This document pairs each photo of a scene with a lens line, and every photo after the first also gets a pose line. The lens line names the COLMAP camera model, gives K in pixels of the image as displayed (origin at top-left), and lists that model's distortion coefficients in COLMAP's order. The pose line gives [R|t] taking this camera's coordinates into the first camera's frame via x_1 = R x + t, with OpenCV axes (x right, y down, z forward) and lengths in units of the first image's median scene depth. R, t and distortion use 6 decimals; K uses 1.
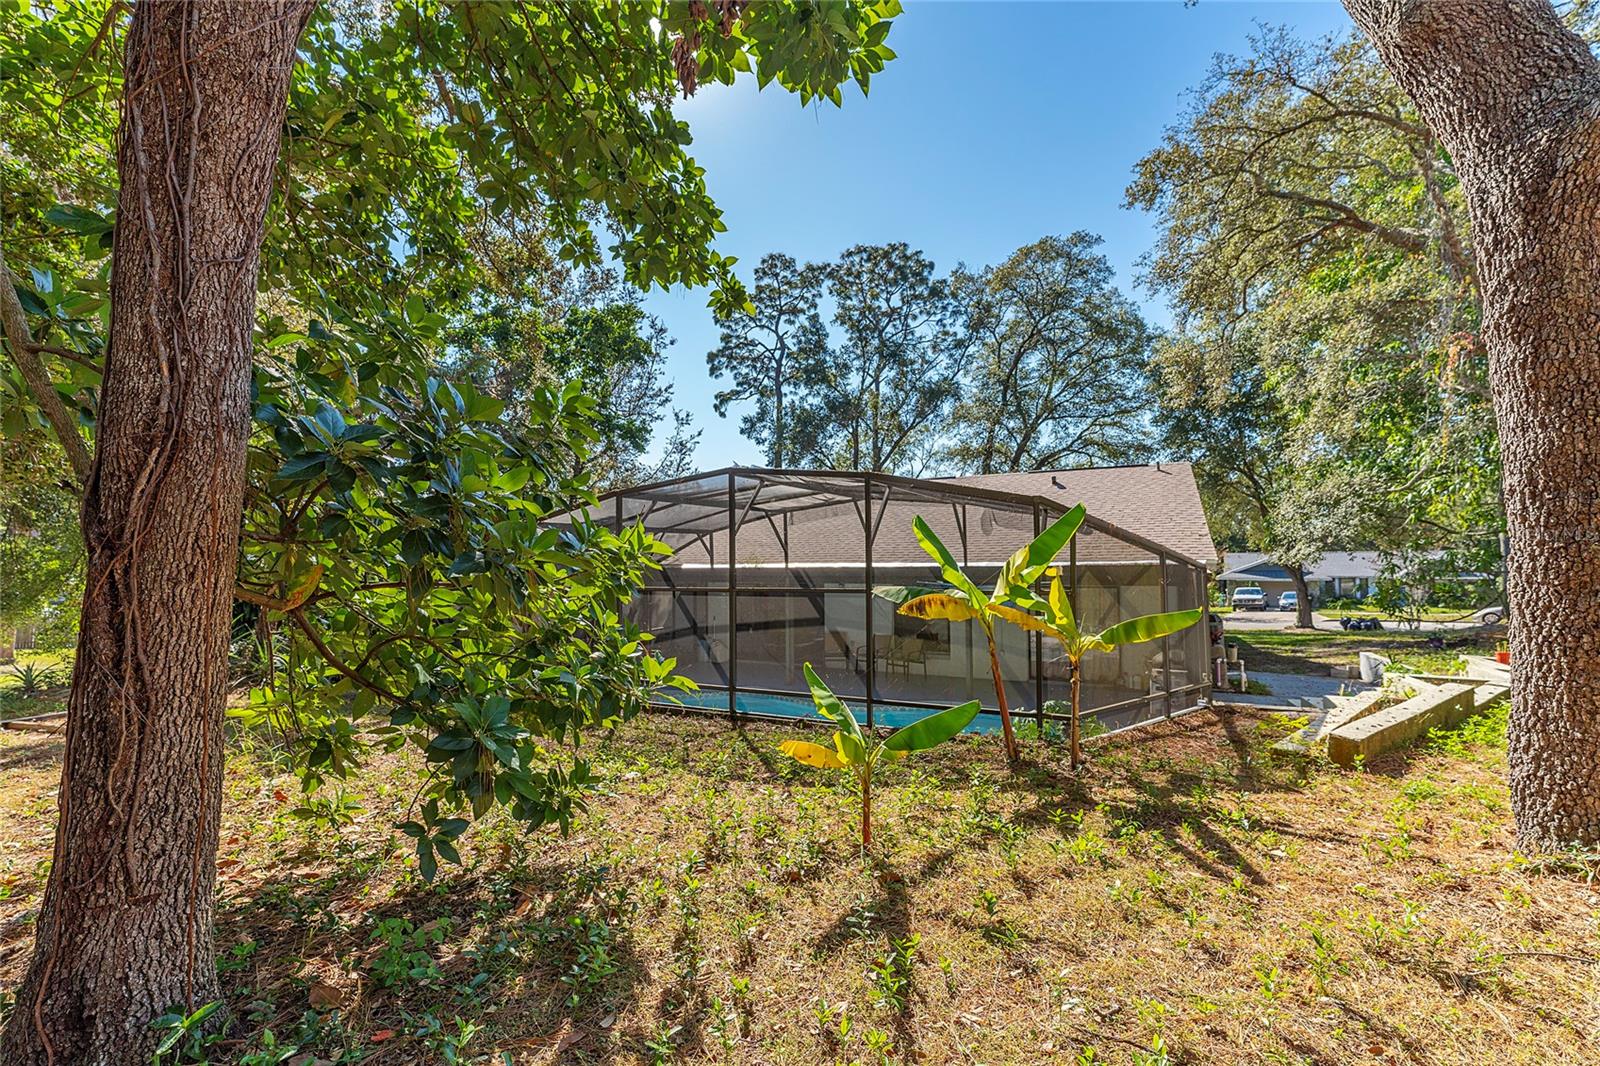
lens RADIAL K [[673.4, 0, 798.6], [0, 673.4, 533.5], [0, 0, 1]] dist [-0.003769, 0.001207]
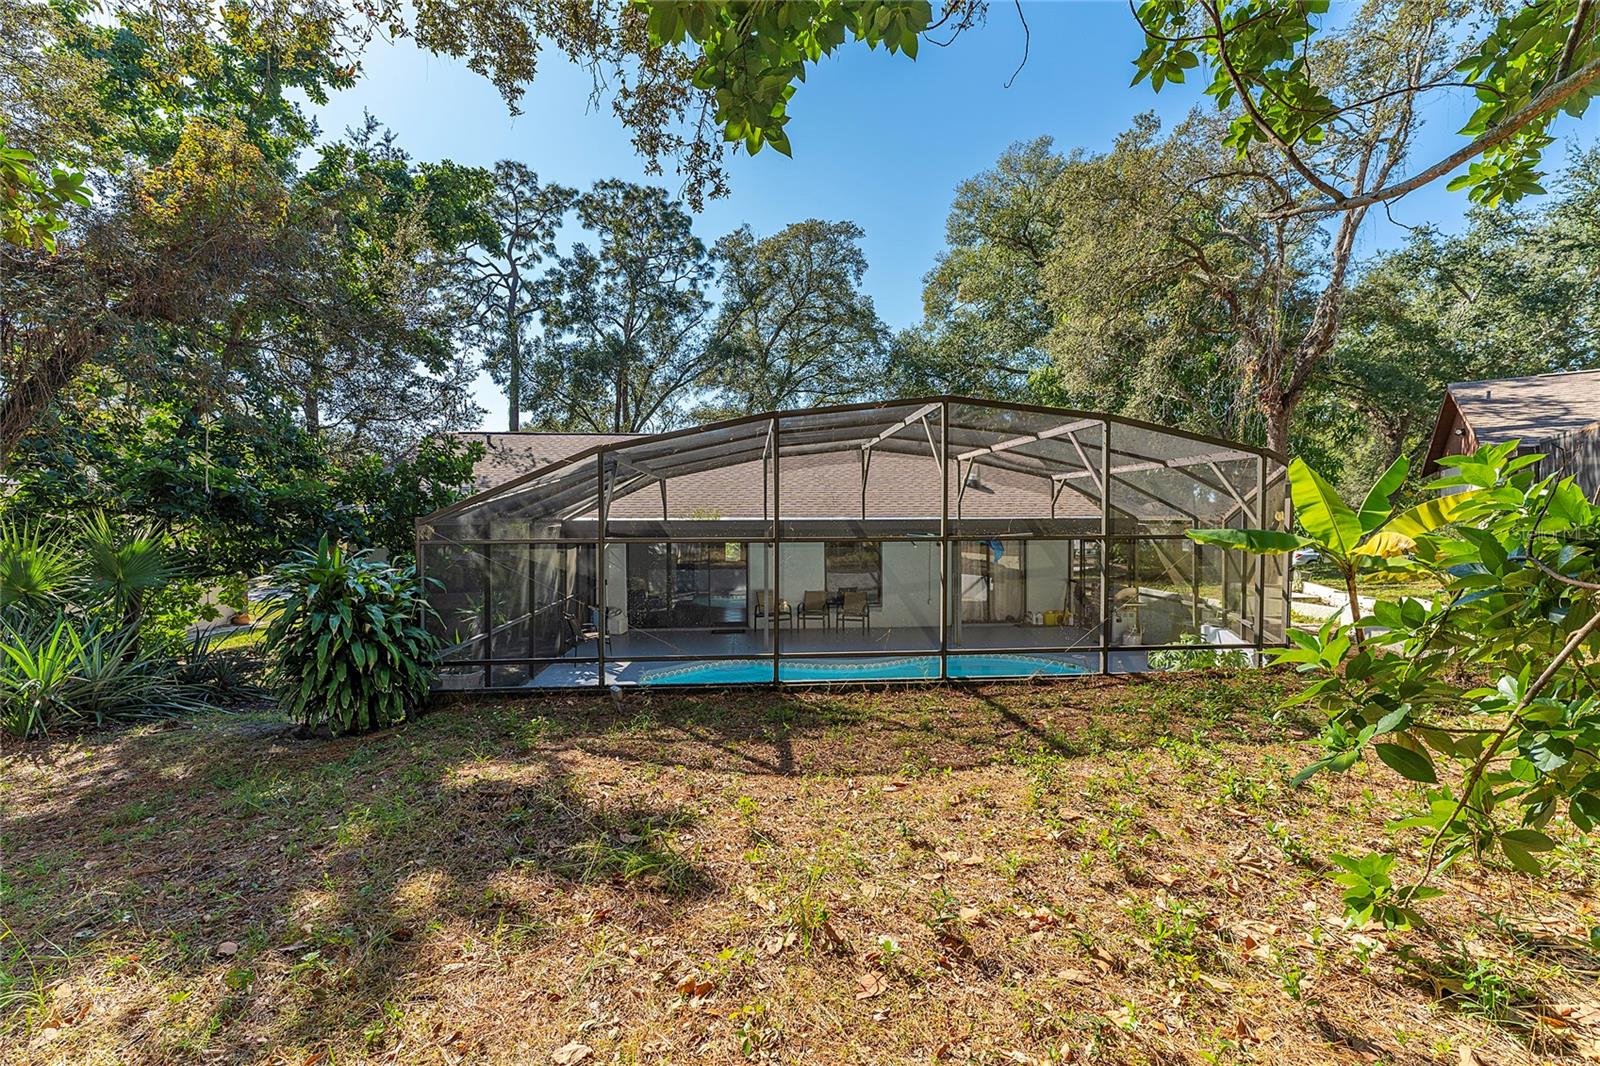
lens RADIAL K [[641.7, 0, 799.0], [0, 641.7, 536.8], [0, 0, 1]] dist [0.000288, -0.001005]
pose [[0.858457, -0.004487, 0.512866, -0.173993], [-0.026368, 0.998253, 0.052870, 0.011252], [-0.512207, -0.058910, 0.856839, 0.101067]]
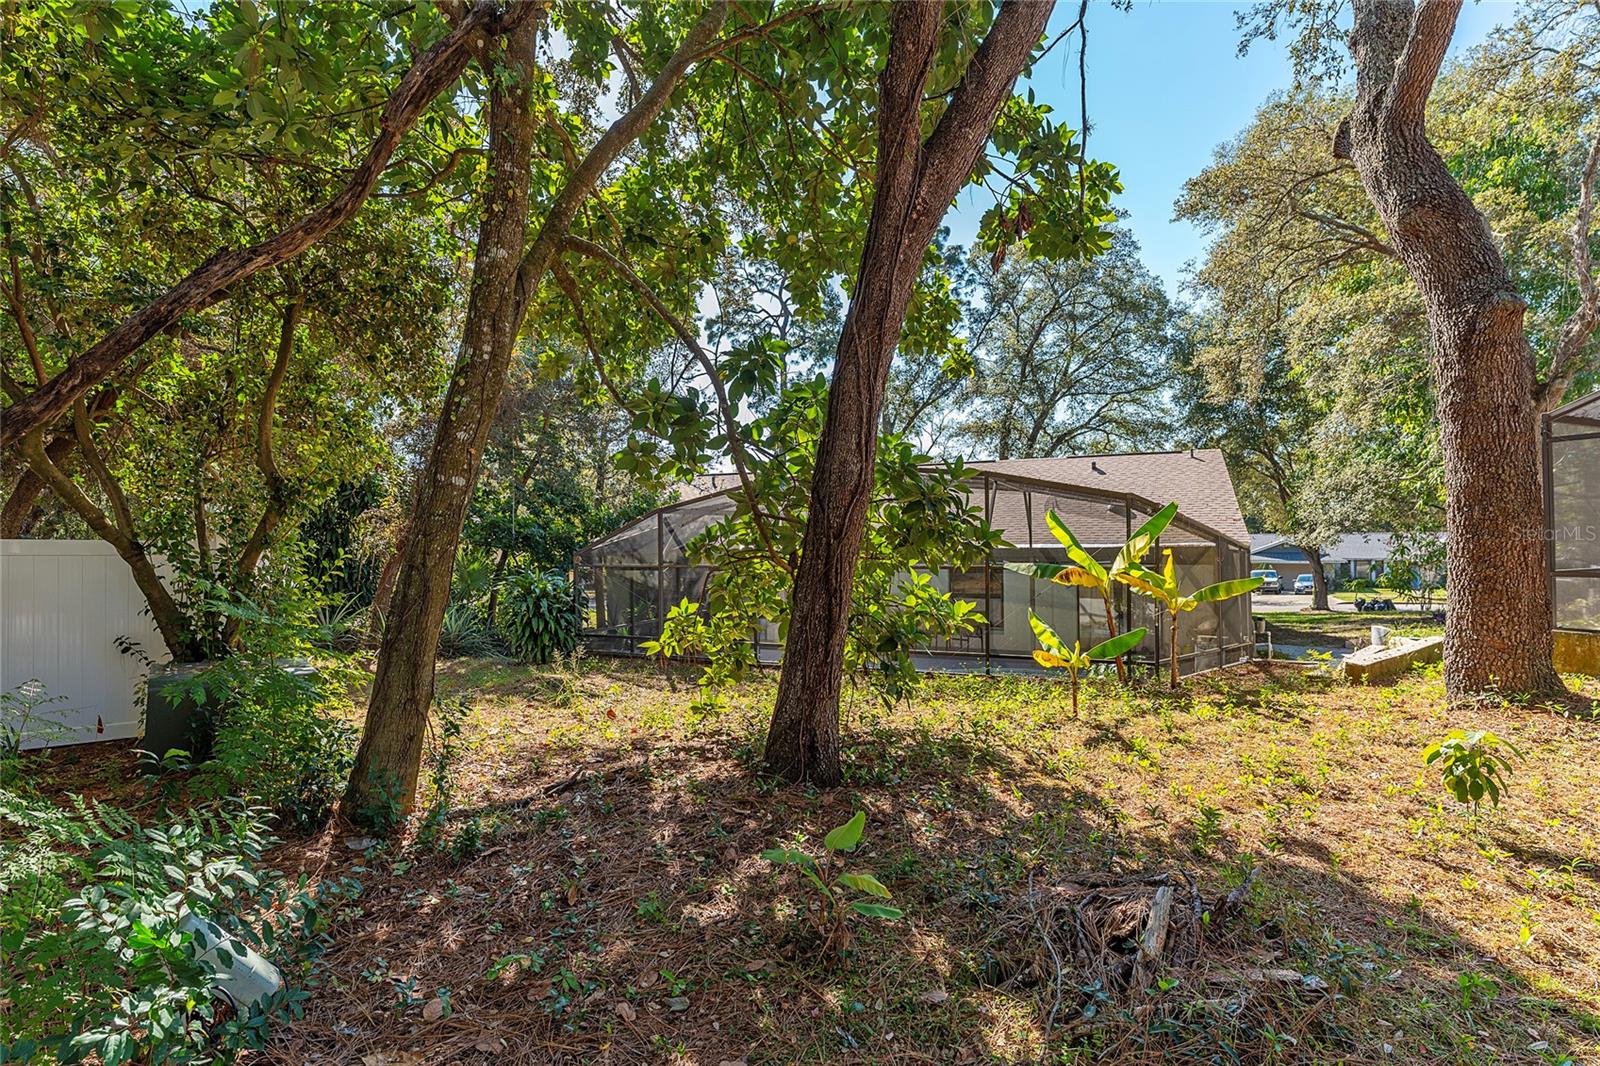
lens RADIAL K [[764.7, 0, 798.9], [0, 764.7, 532.0], [0, 0, 1]] dist [0.003992, -0.001360]
pose [[0.998811, 0.001815, 0.048726, -0.073304], [-0.003174, 0.999608, 0.027825, -0.004232], [-0.048657, -0.027947, 0.998425, -0.091309]]
